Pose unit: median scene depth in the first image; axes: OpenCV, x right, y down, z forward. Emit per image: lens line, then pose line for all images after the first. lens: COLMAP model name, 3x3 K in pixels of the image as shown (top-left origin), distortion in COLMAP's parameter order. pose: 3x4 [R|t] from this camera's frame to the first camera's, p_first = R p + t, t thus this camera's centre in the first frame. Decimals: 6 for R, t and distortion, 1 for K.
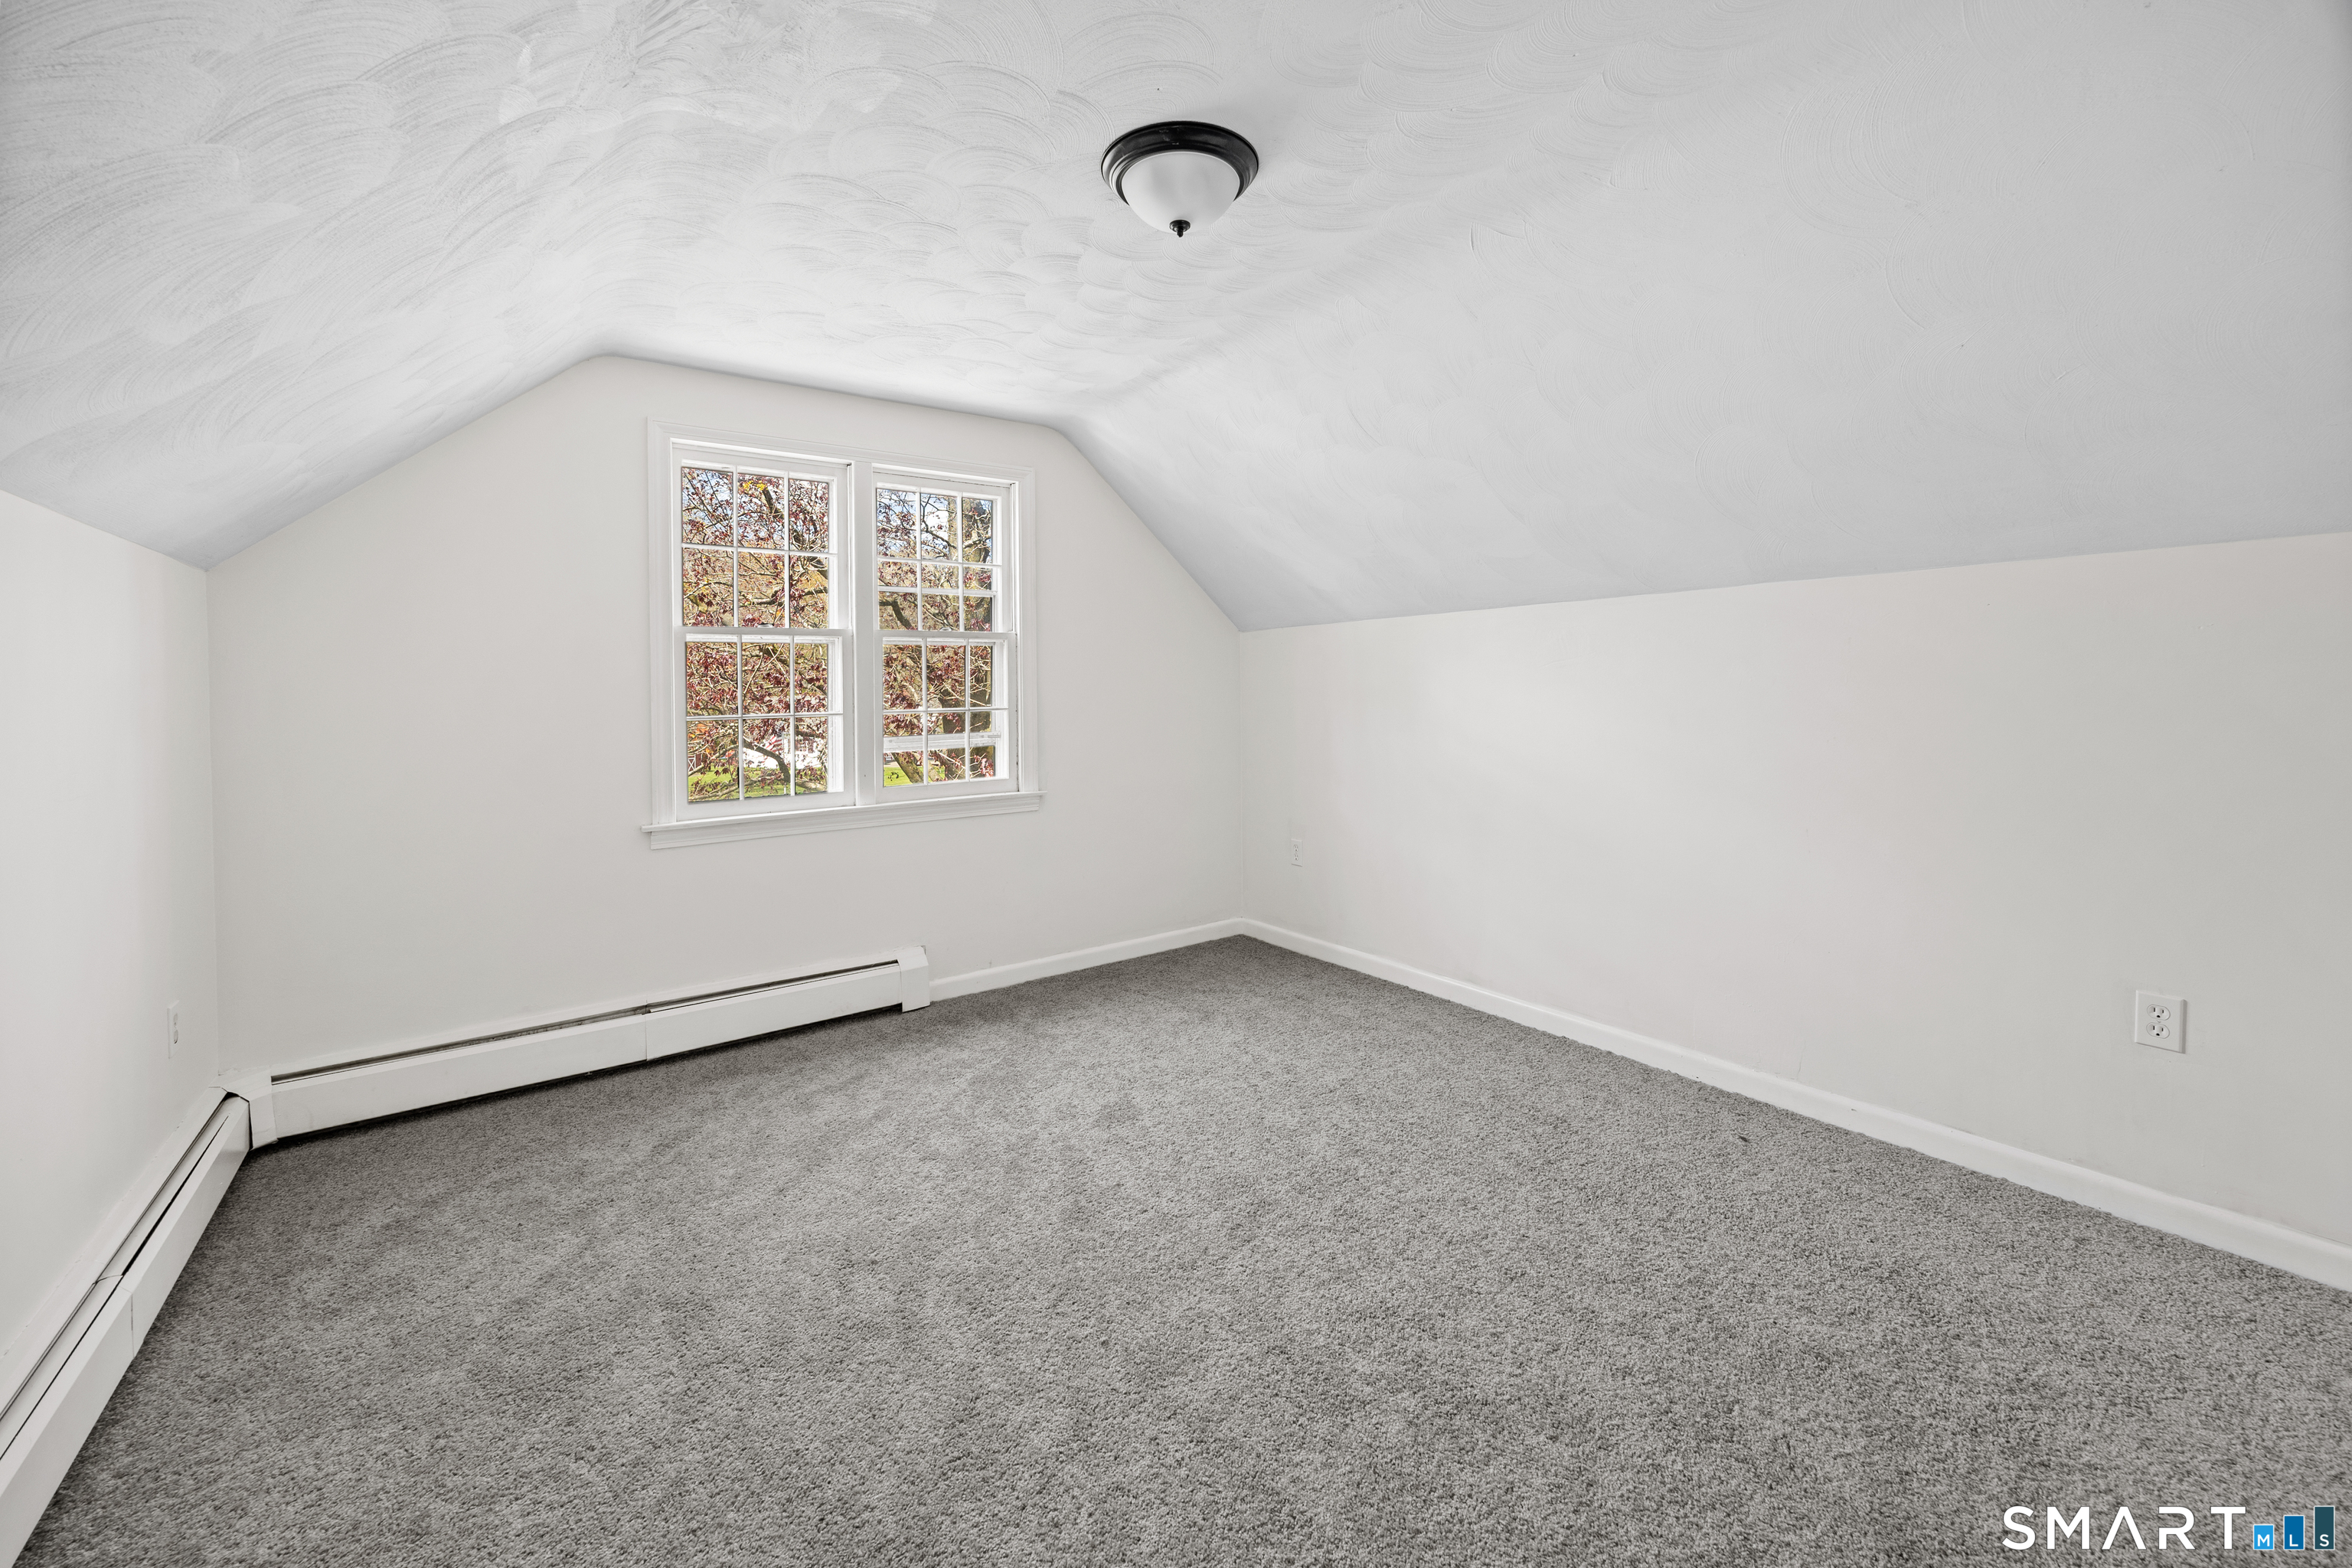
lens RADIAL K [[931.9, 0, 1175.5], [0, 931.9, 731.8], [0, 0, 1]] dist [0.001866, 0.000363]
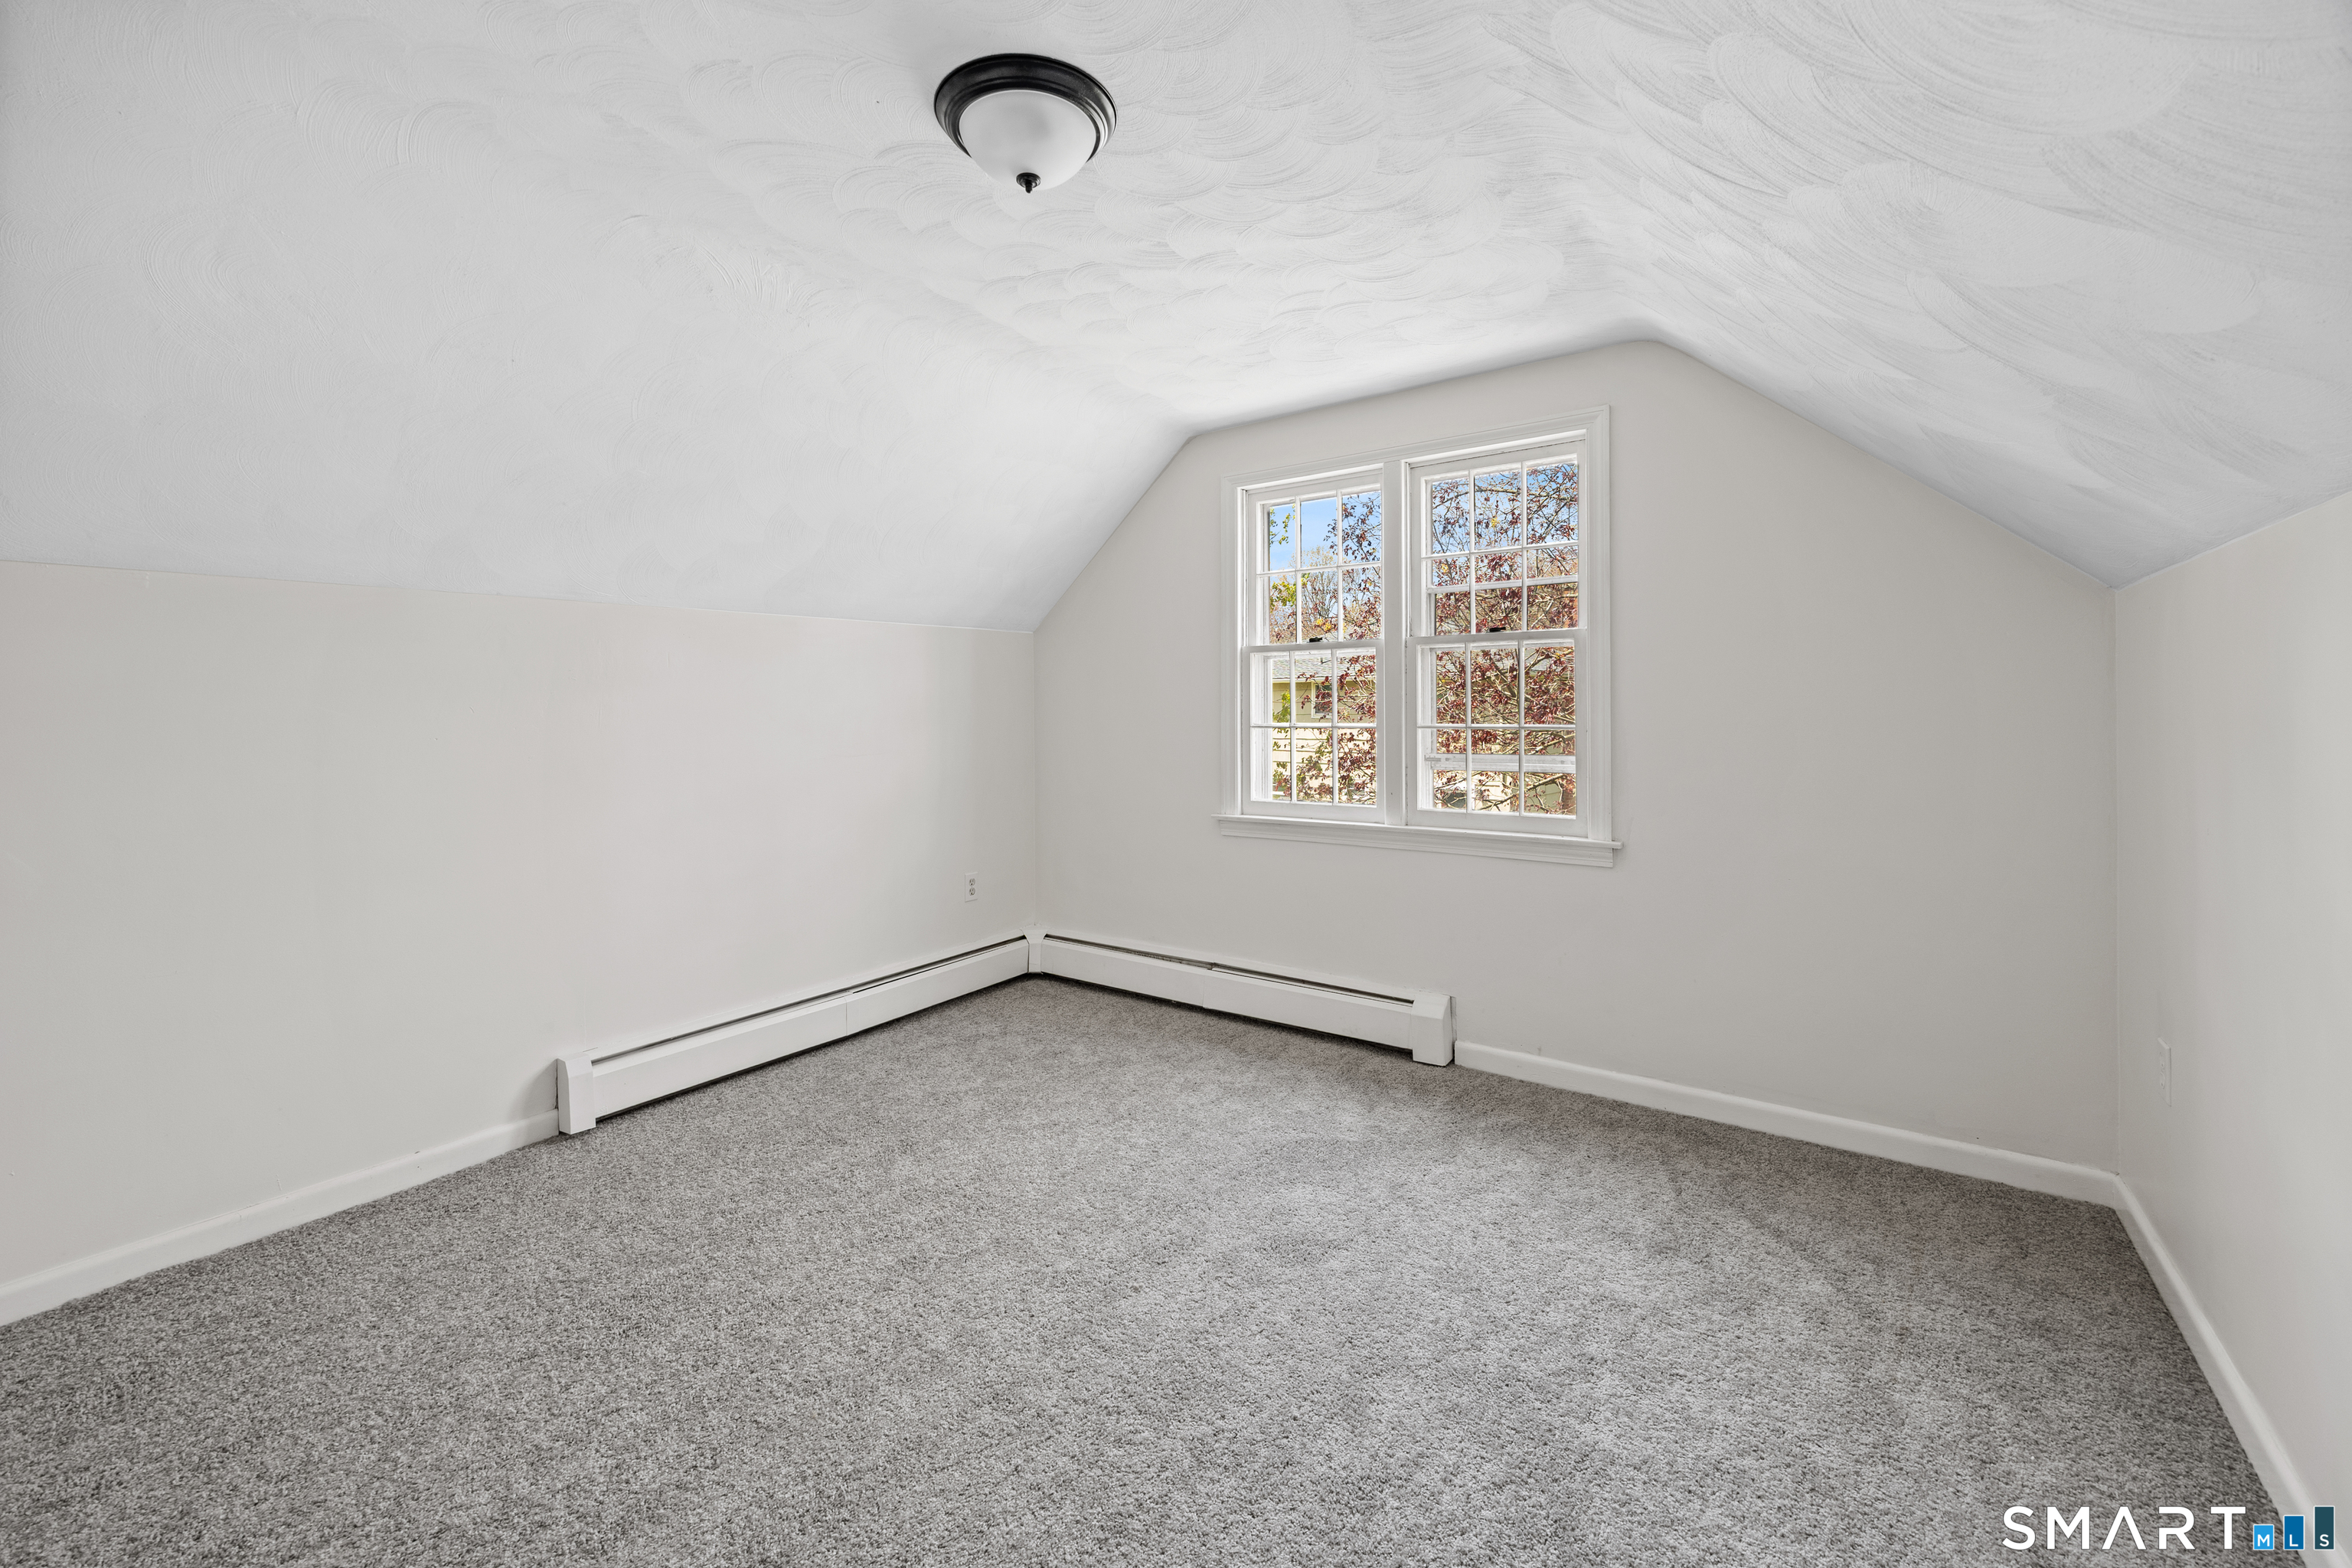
lens RADIAL K [[939.9, 0, 1165.2], [0, 939.9, 711.2], [0, 0, 1]] dist [0.000995, 0.000339]
pose [[0.317930, 0.016675, -0.947968, 0.500254], [-0.041308, 0.999140, 0.003721, -0.030796], [0.947214, 0.037975, 0.318345, 0.484744]]
